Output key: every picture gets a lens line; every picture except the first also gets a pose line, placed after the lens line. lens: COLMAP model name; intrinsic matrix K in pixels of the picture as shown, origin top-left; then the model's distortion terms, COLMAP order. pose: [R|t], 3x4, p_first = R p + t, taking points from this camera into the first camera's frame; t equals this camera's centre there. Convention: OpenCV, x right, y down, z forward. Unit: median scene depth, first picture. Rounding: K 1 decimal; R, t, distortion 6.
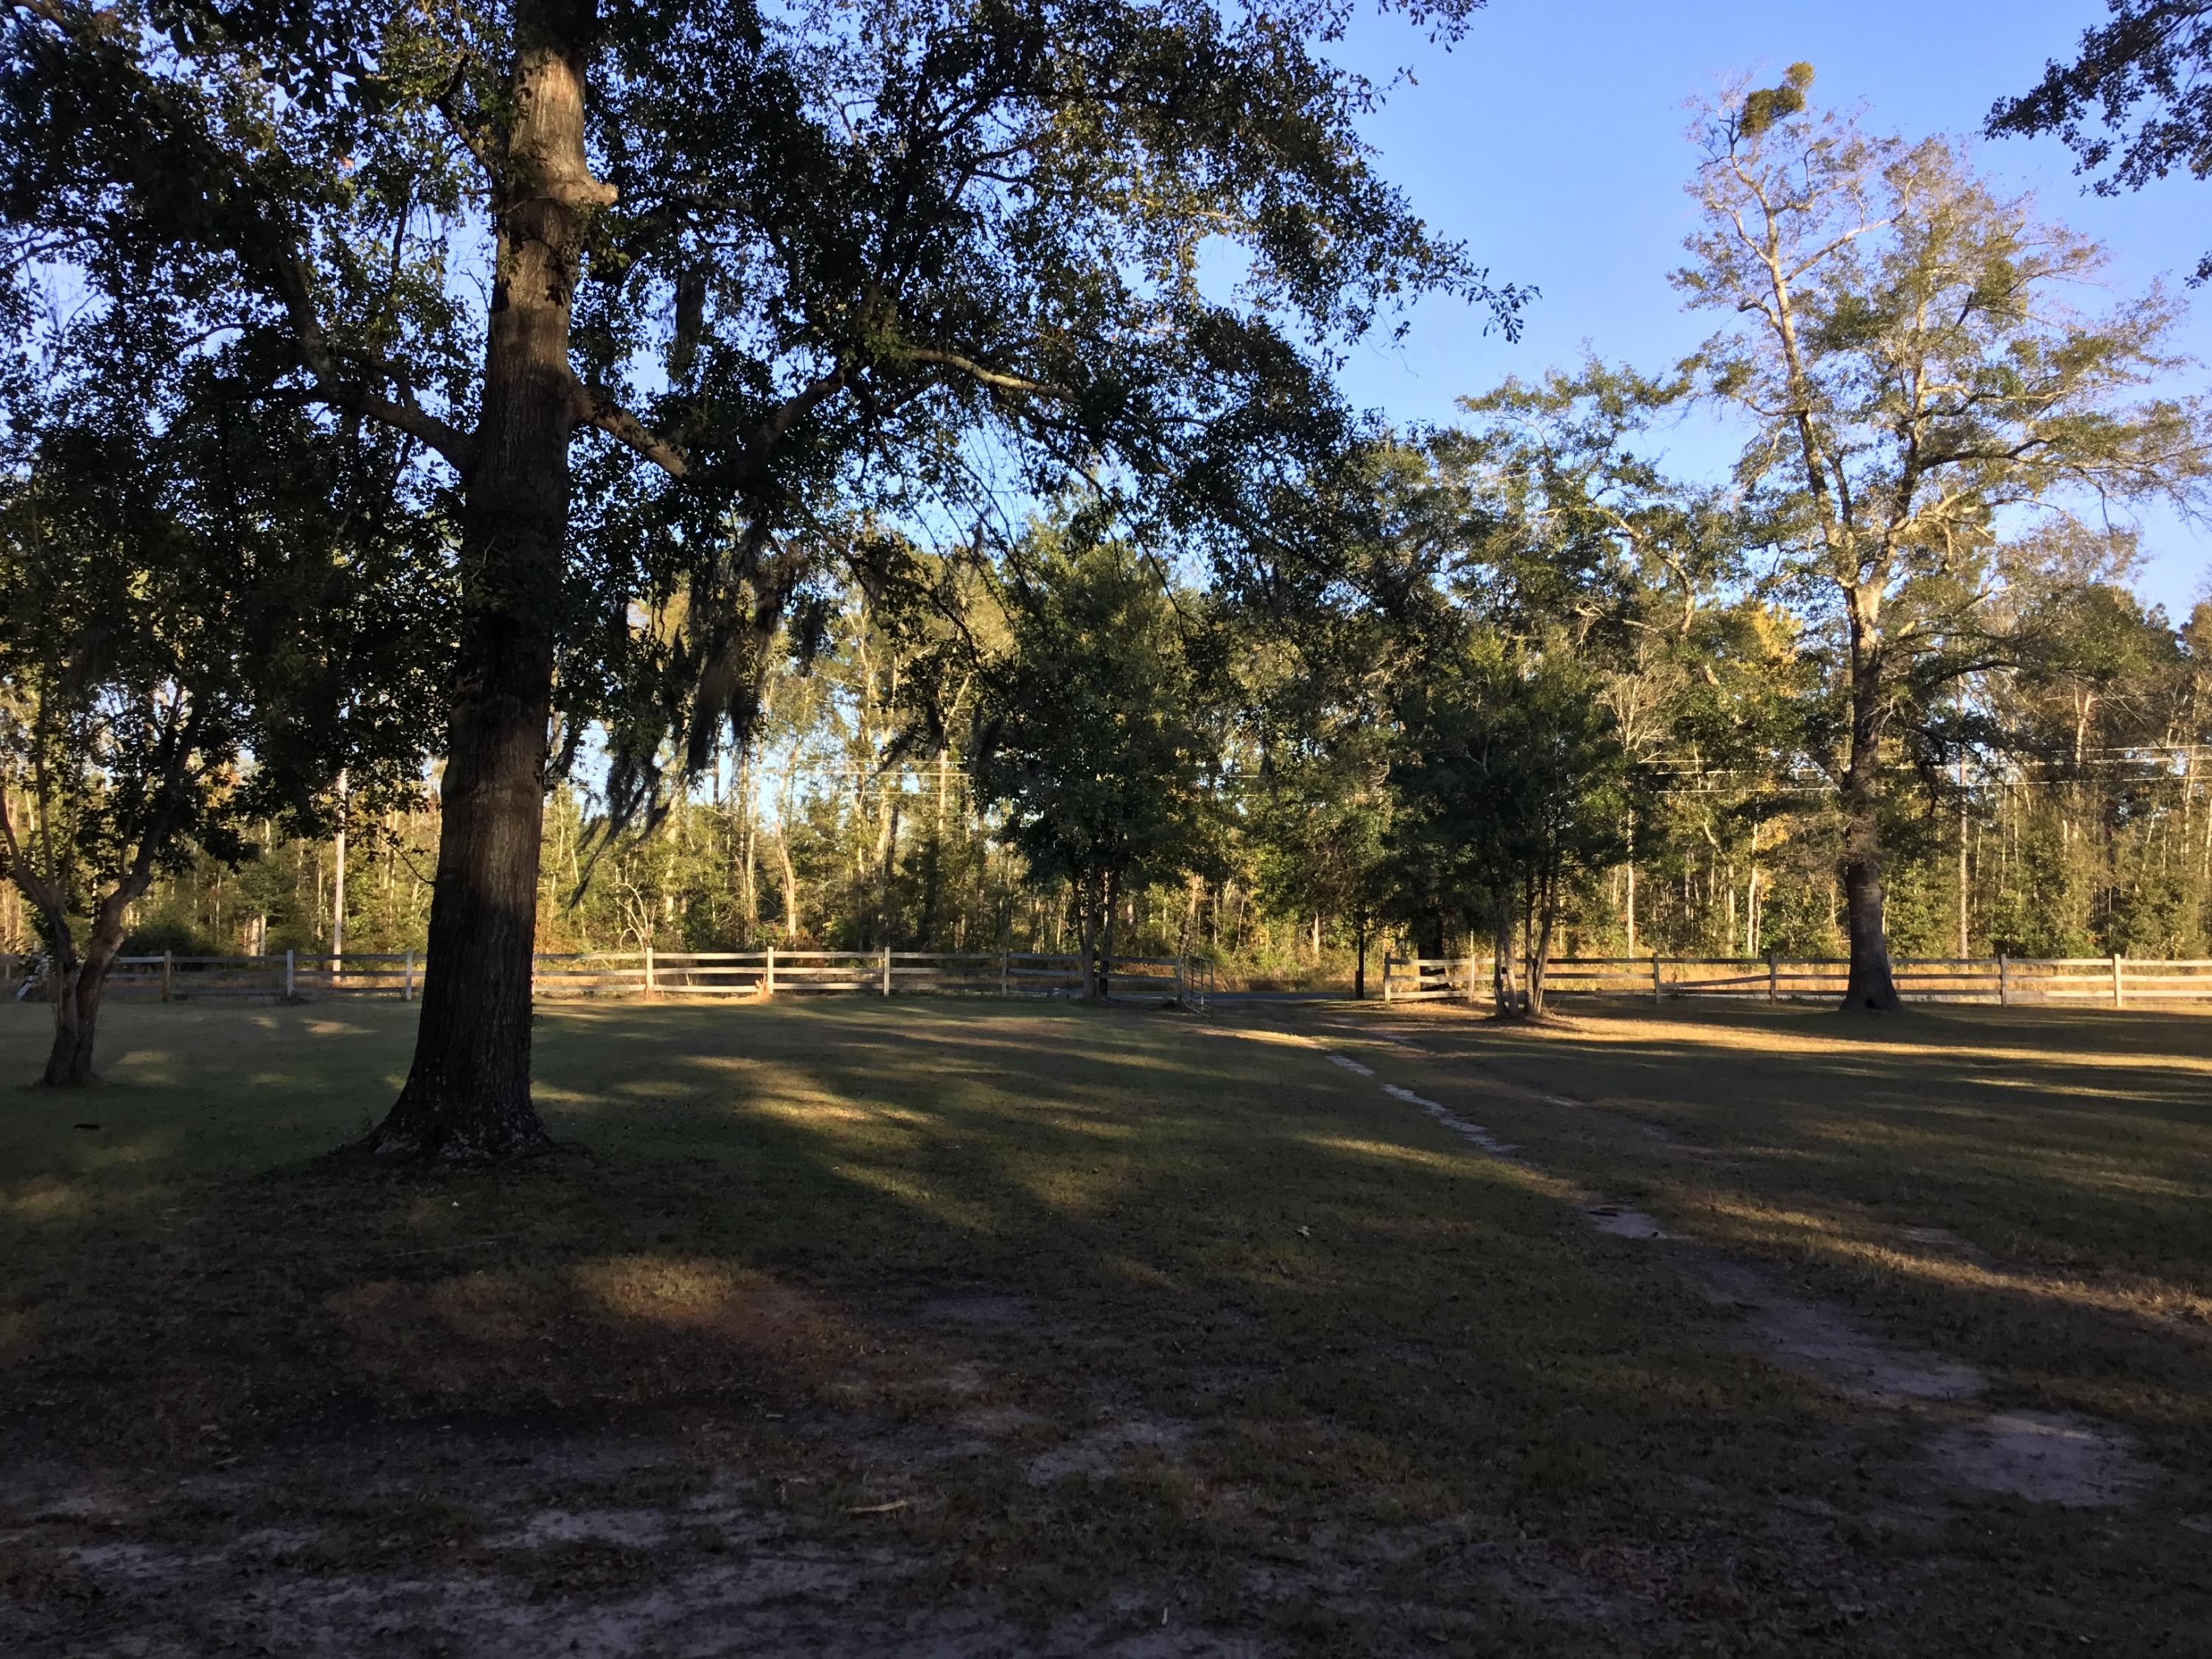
lens RADIAL K [[2011.3, 0, 1094.6], [0, 2011.3, 824.2], [0, 0, 1]] dist [0.125410, -0.267846]
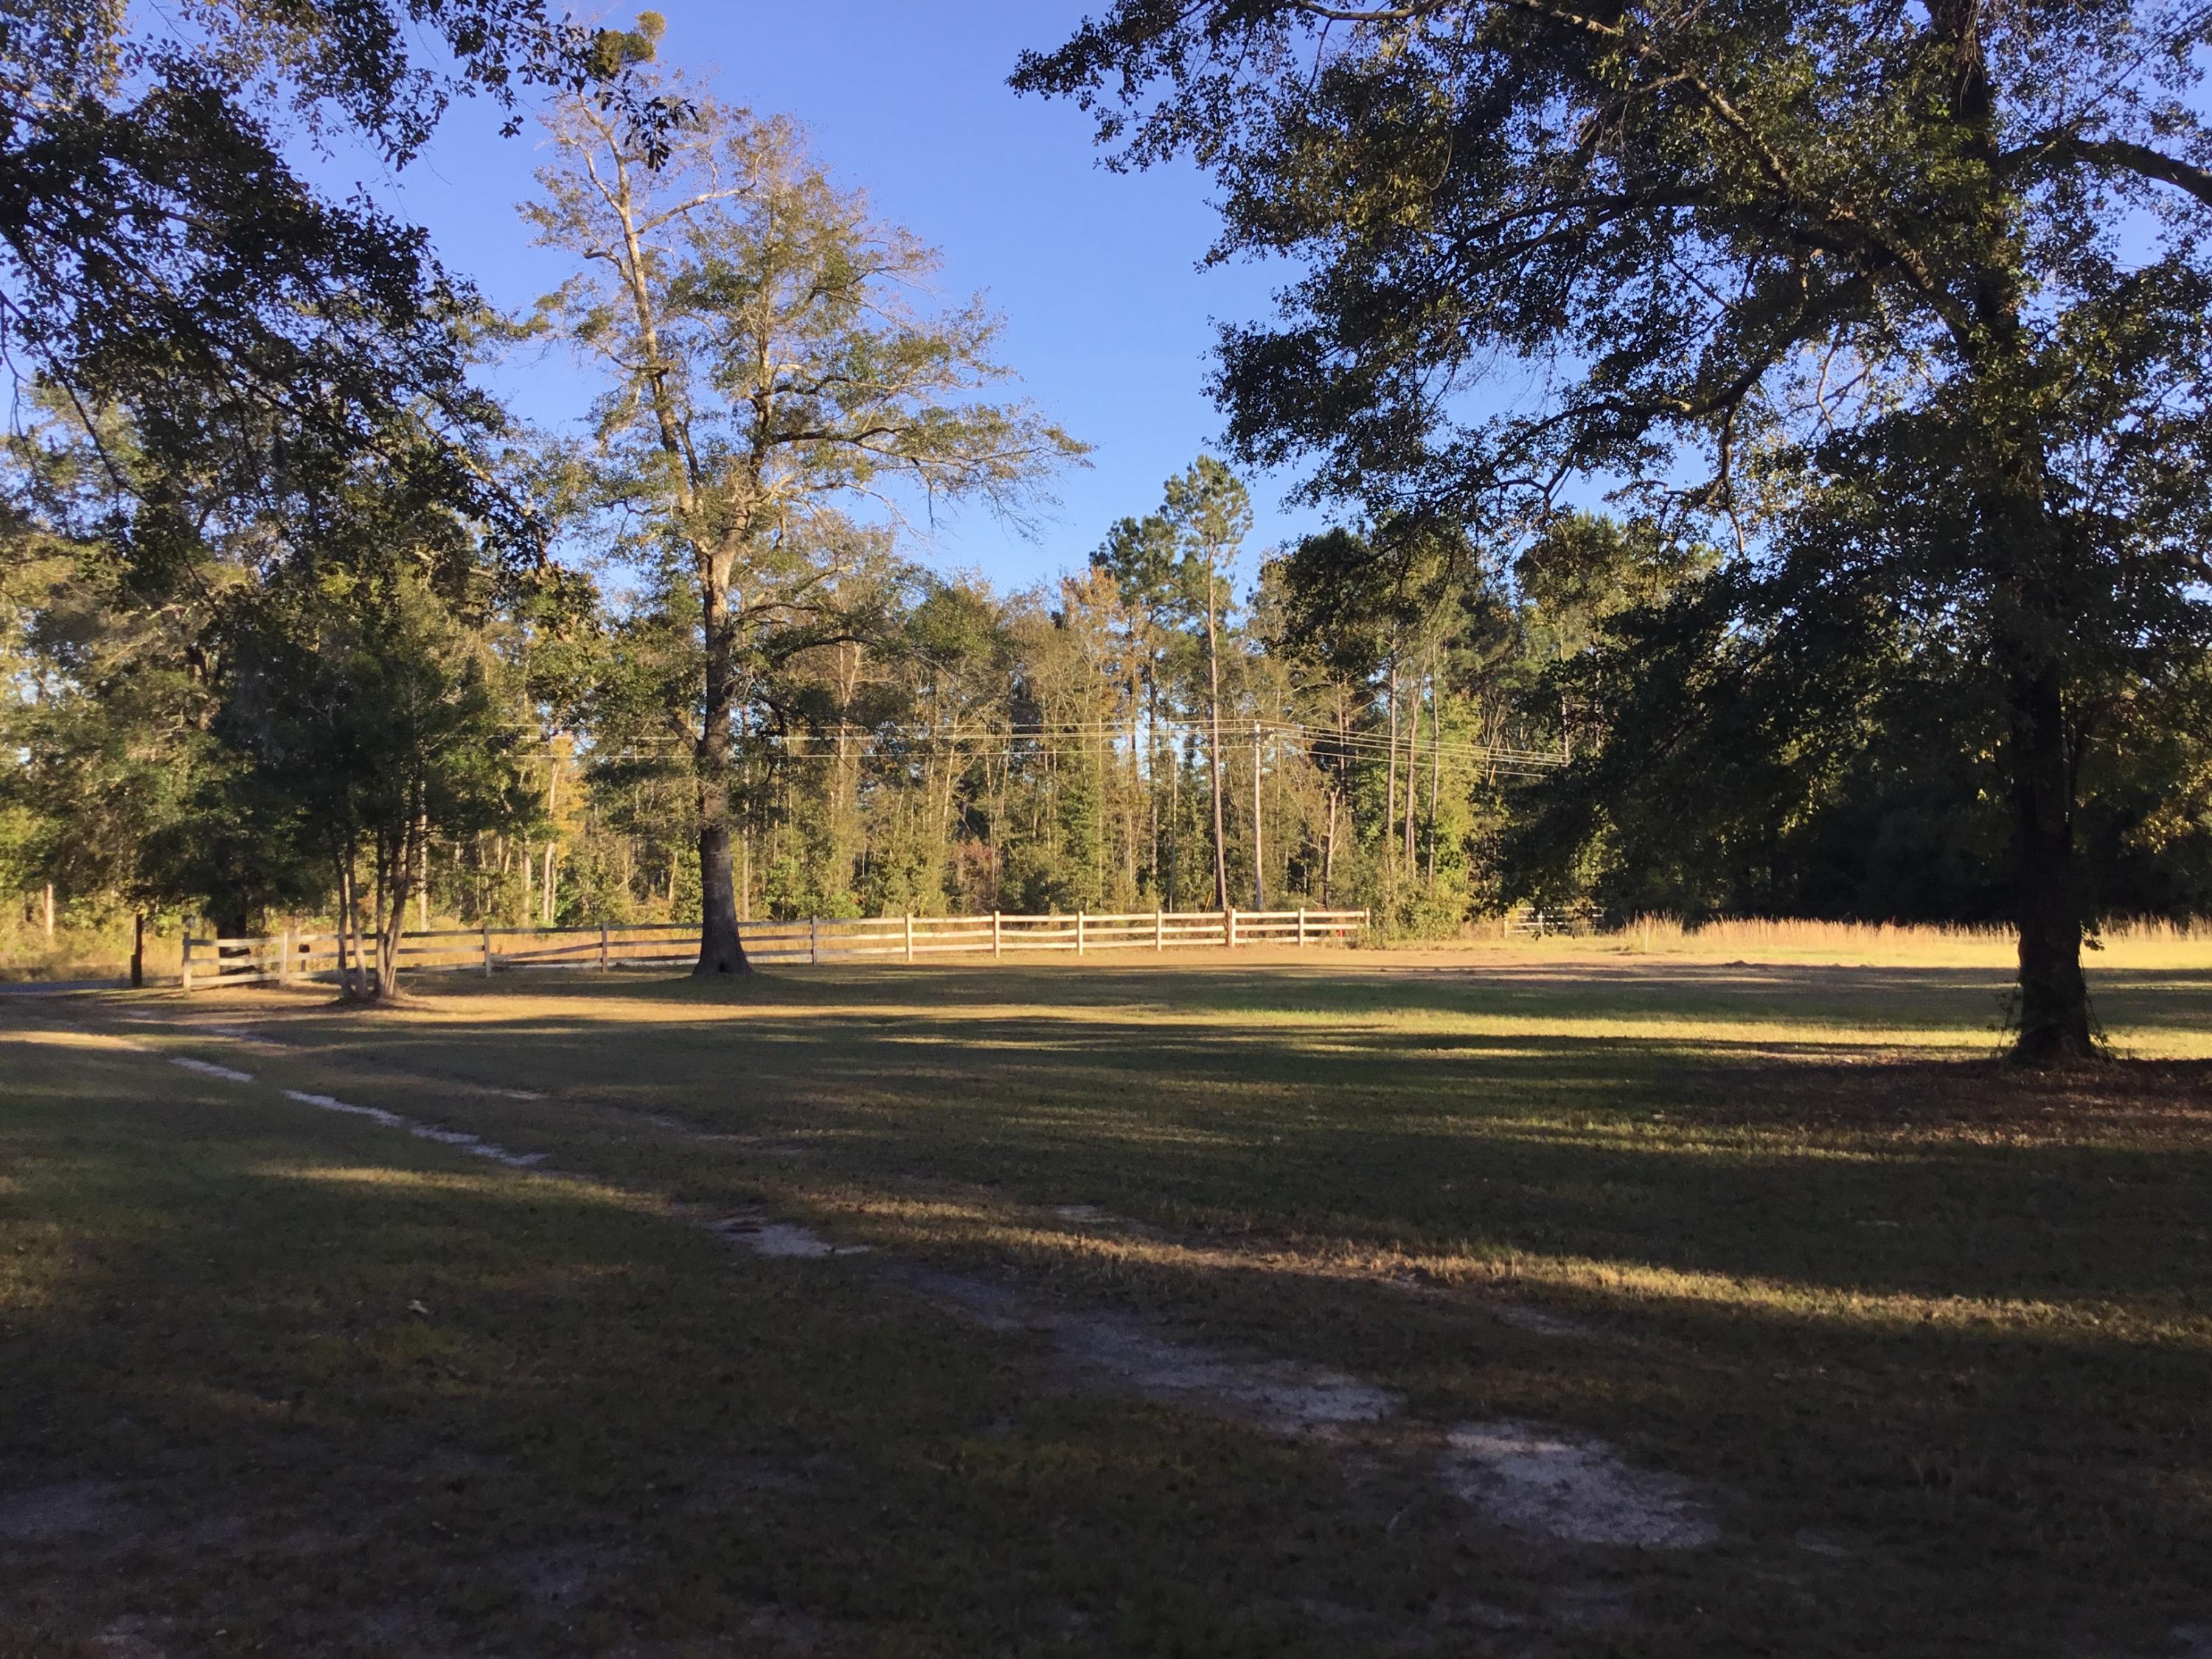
lens RADIAL K [[1972.5, 0, 1109.6], [0, 1972.5, 846.1], [0, 0, 1]] dist [0.103147, -0.227522]
pose [[0.807064, -0.002520, 0.590458, -0.094303], [-0.012813, 0.999681, 0.021779, 0.007360], [-0.590324, -0.025143, 0.806774, 0.188193]]
